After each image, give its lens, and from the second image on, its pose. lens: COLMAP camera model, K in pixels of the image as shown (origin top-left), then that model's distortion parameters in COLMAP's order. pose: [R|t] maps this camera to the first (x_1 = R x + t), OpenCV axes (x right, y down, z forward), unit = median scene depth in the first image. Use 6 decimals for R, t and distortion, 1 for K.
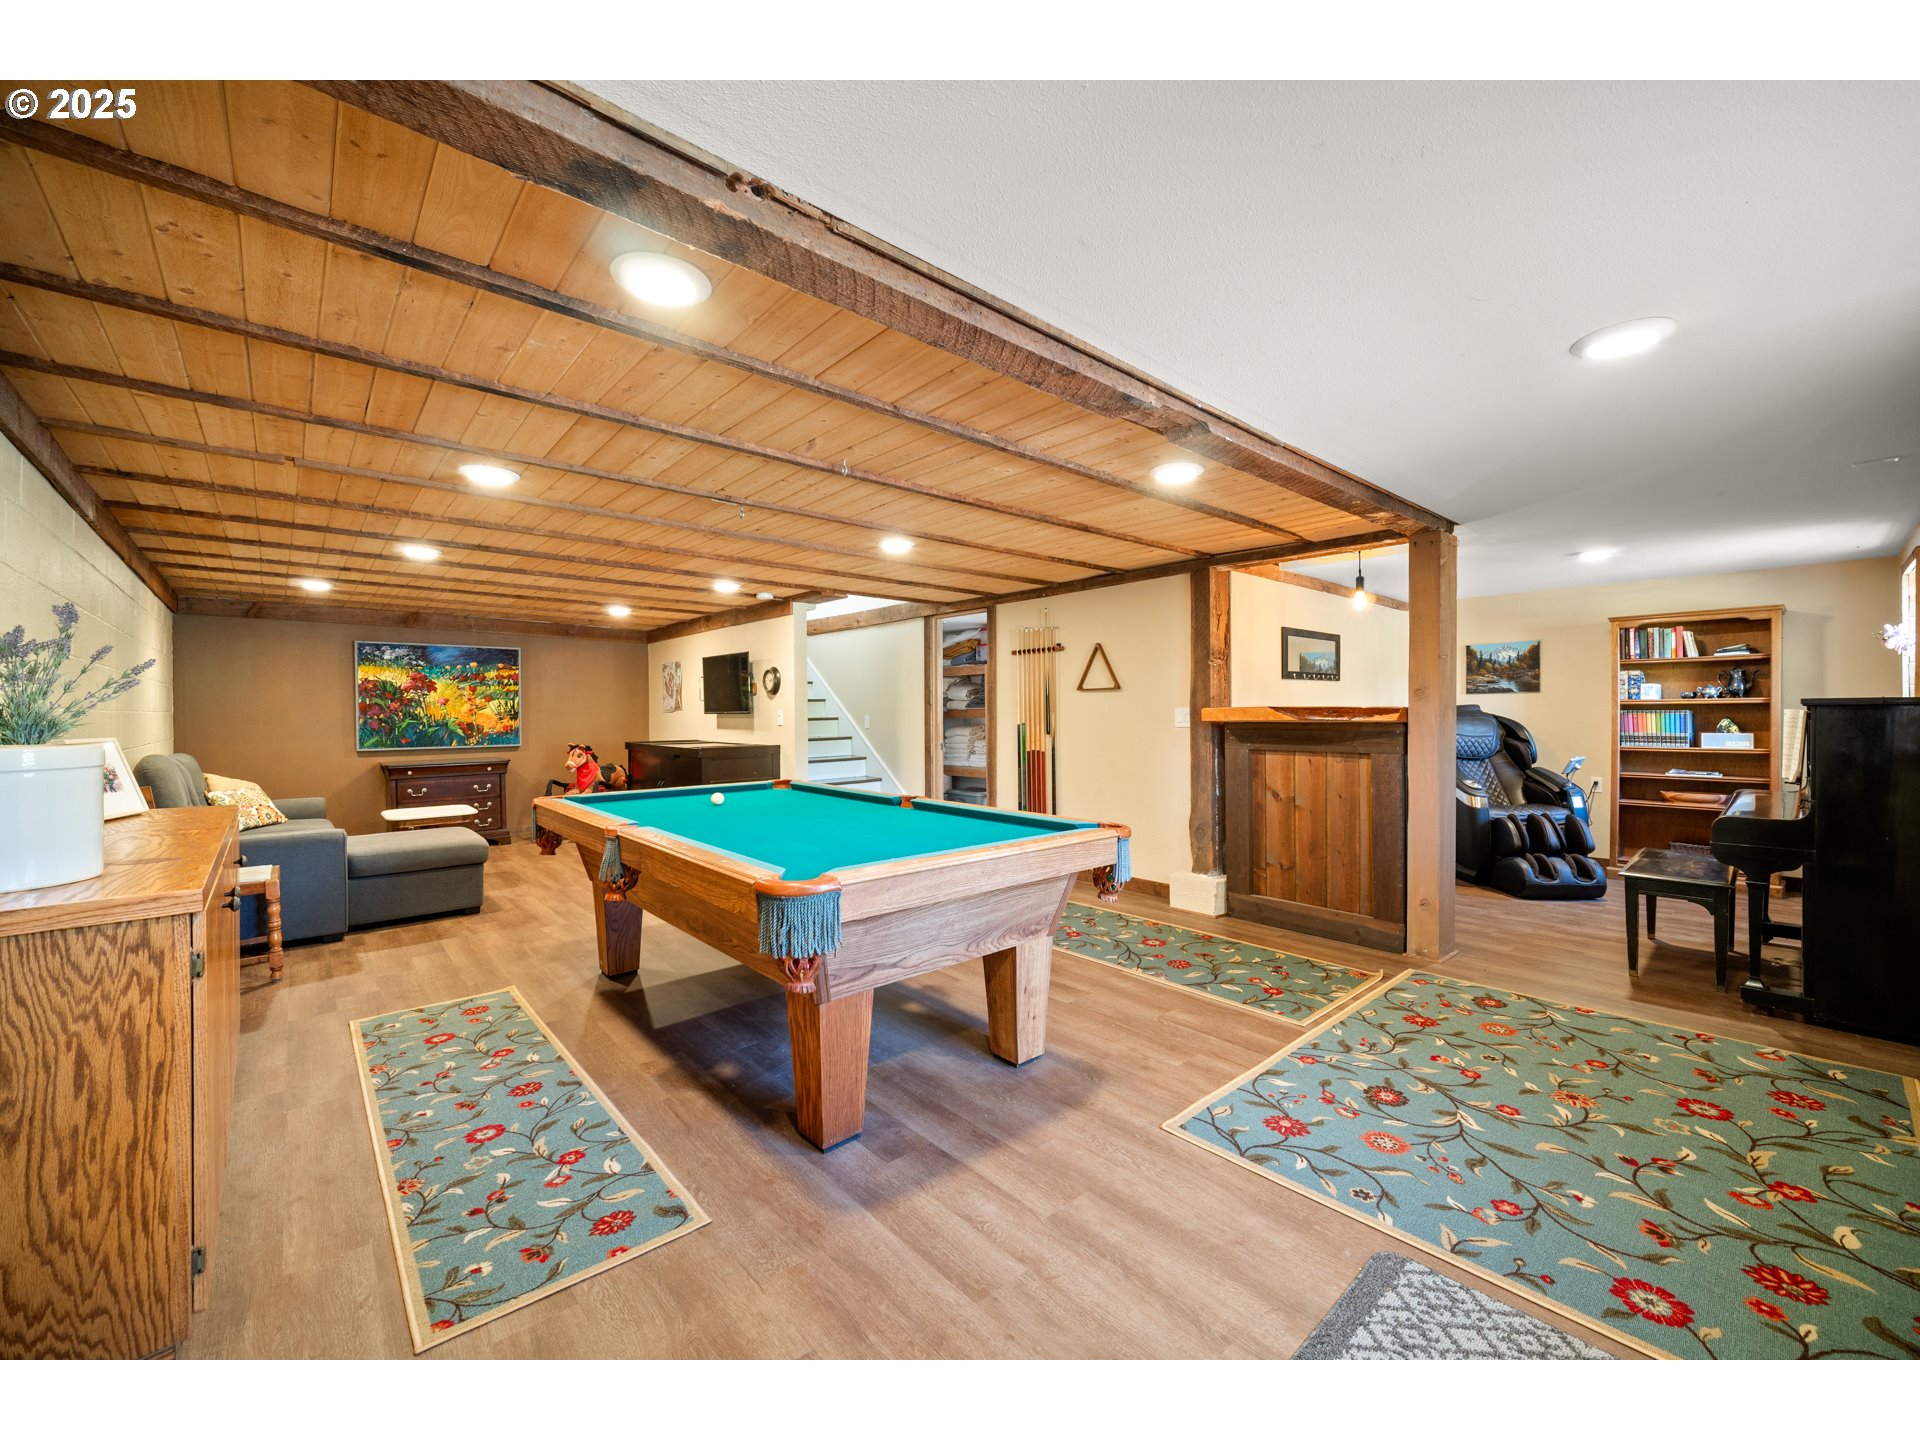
lens RADIAL K [[762.1, 0, 961.3], [0, 762.1, 714.1], [0, 0, 1]] dist [-0.000442, -0.000070]
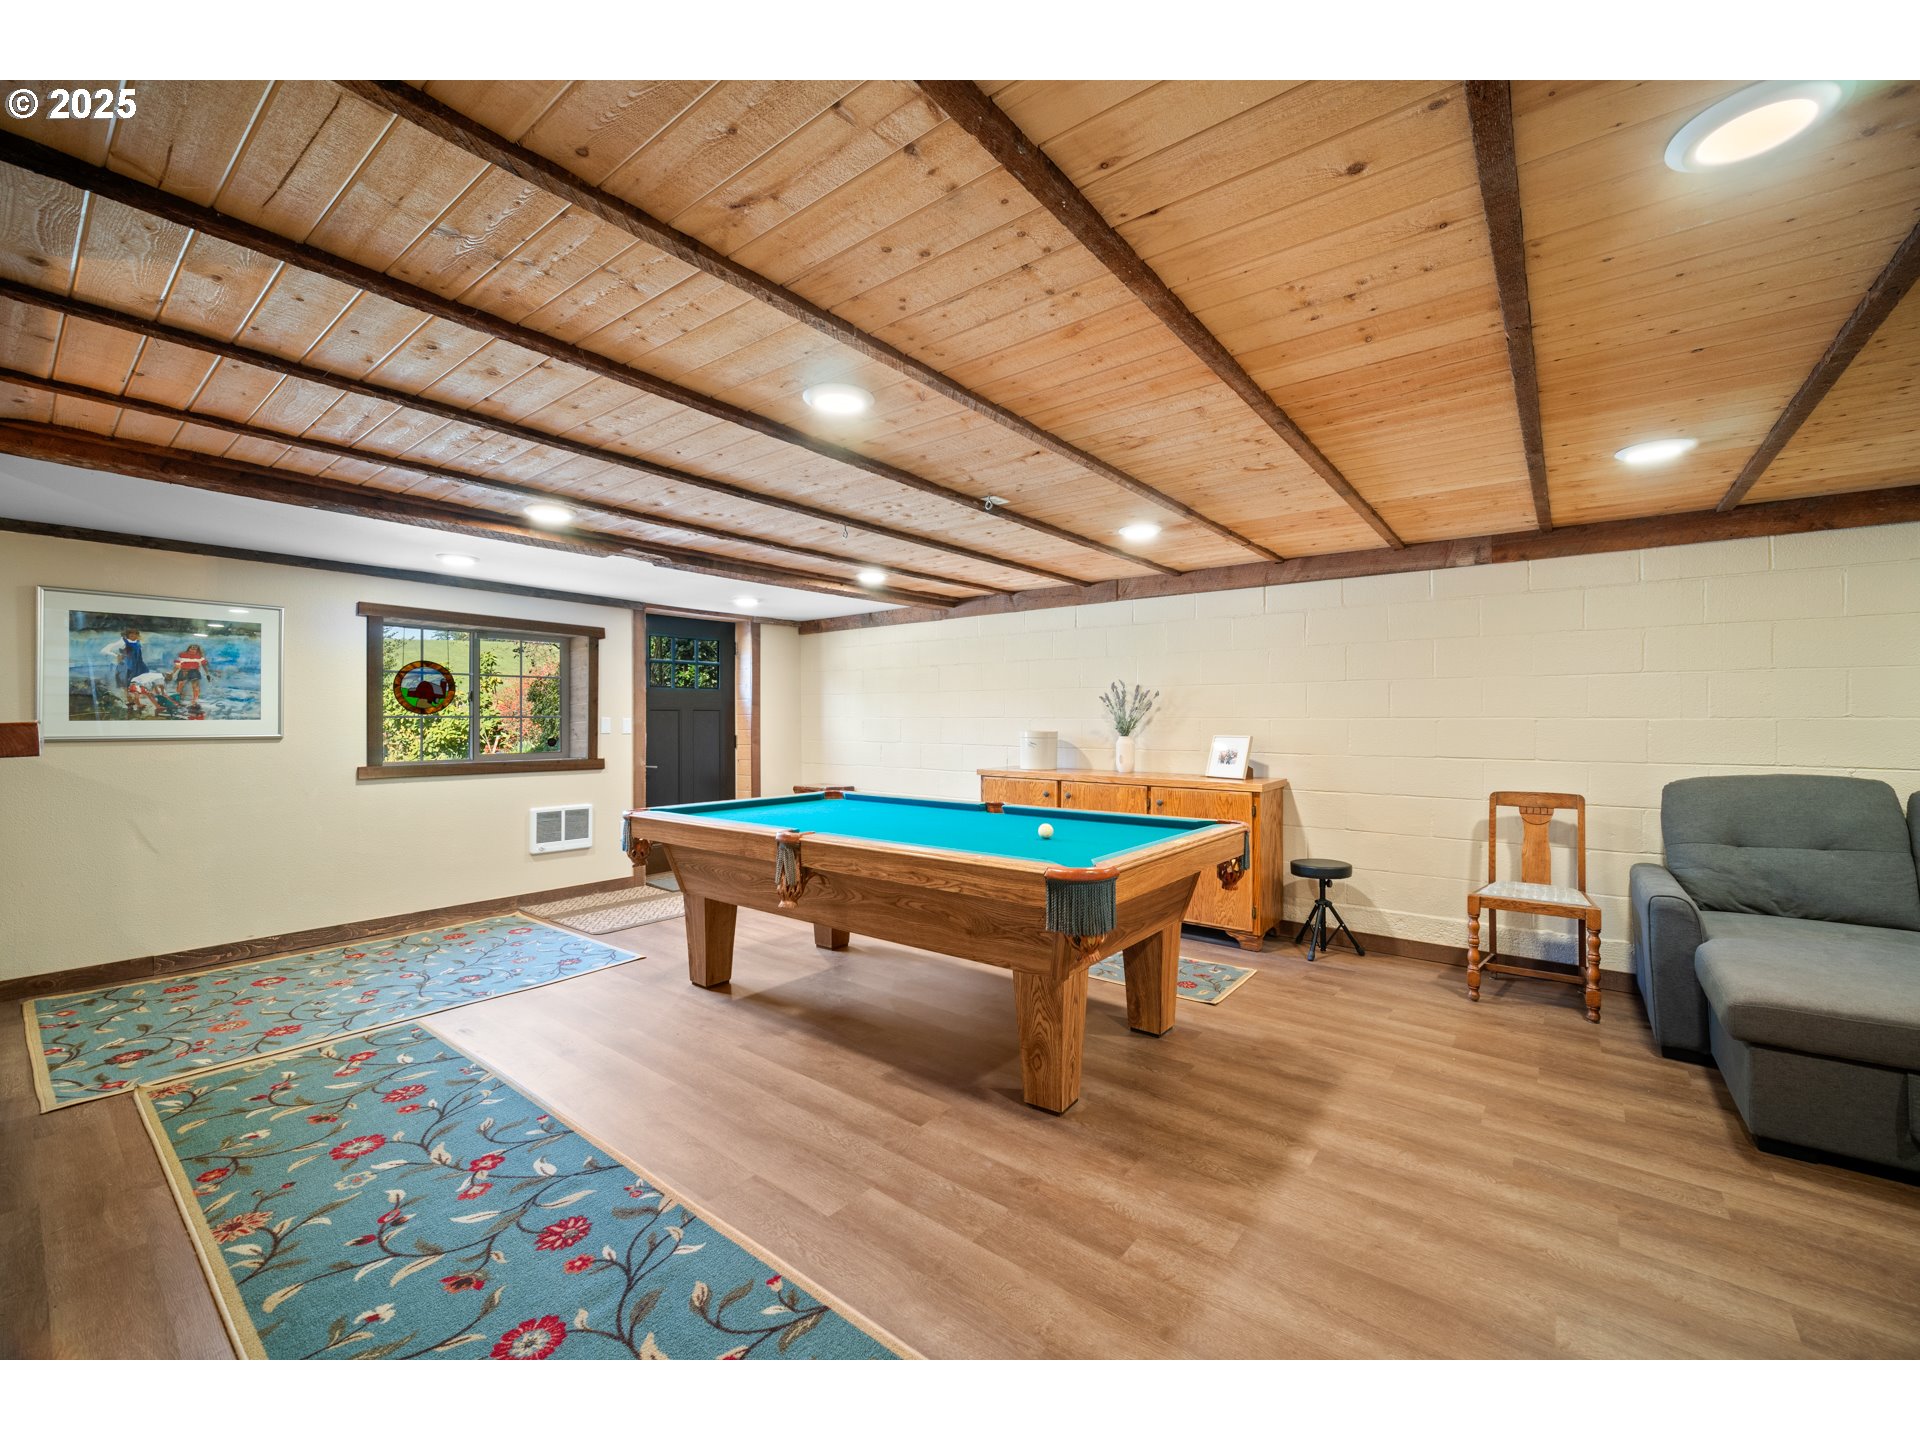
lens RADIAL K [[762.1, 0, 961.1], [0, 762.1, 718.9], [0, 0, 1]] dist [-0.000442, -0.000070]
pose [[-0.982379, 0.004237, -0.186853, -0.093330], [0.004181, 0.999991, 0.000692, -0.010699], [0.186854, -0.000102, -0.982388, 2.049475]]
